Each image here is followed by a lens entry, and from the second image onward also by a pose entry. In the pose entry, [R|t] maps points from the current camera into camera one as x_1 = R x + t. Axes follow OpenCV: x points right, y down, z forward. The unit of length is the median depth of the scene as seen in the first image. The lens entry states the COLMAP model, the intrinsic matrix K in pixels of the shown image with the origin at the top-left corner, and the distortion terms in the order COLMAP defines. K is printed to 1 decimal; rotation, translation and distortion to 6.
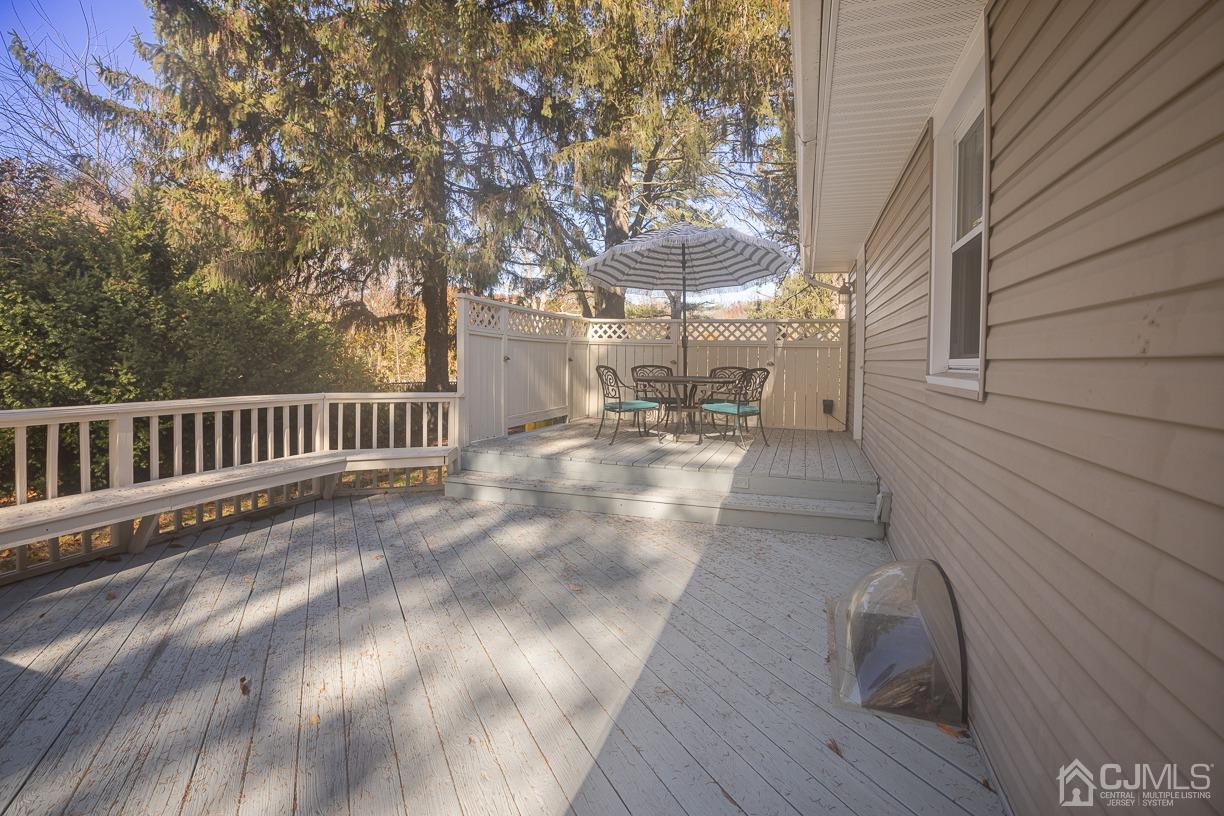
lens RADIAL K [[587.8, 0, 612.3], [0, 587.8, 361.5], [0, 0, 1]] dist [-0.029813, 0.000186]
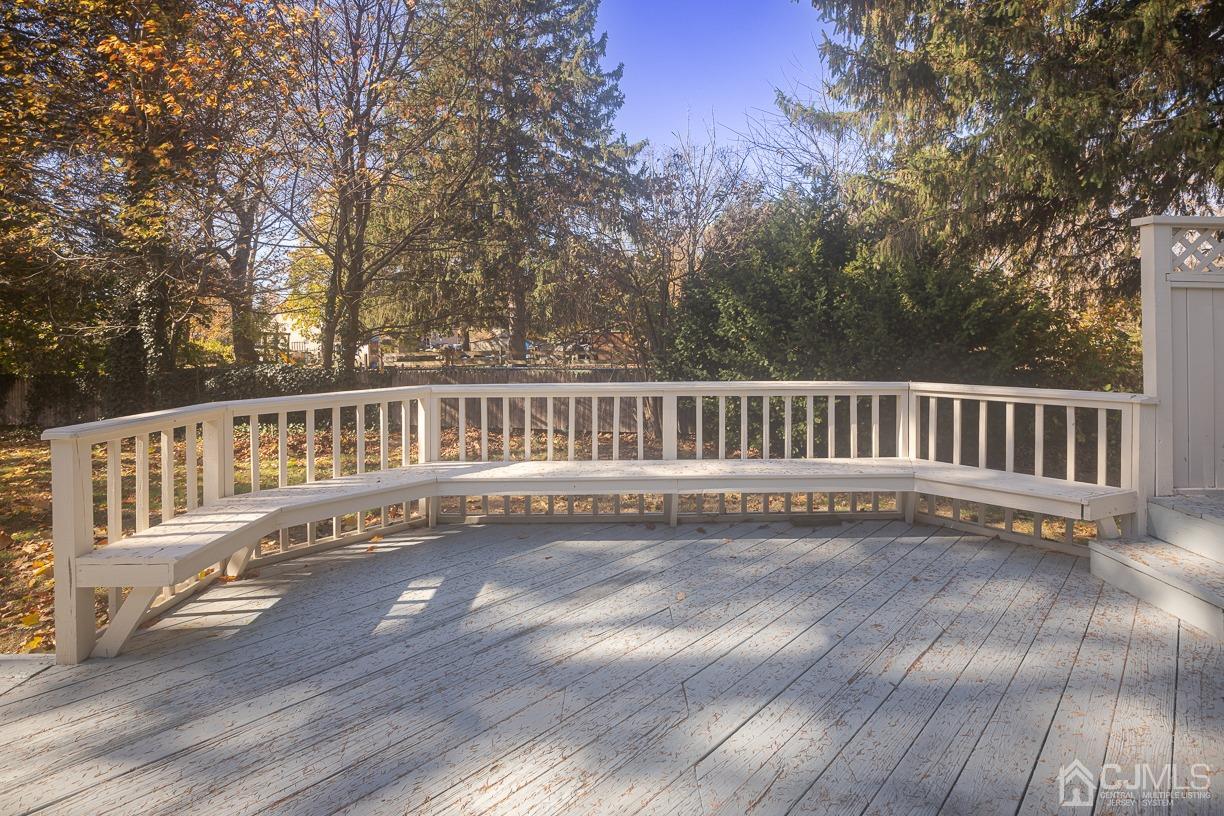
lens RADIAL K [[604.7, 0, 613.6], [0, 604.7, 329.8], [0, 0, 1]] dist [0.000920, 0.000137]
pose [[0.355082, -0.023097, -0.934550, 0.099606], [0.006788, 0.999732, -0.022129, 0.000736], [0.934810, 0.001514, 0.355144, 0.324532]]
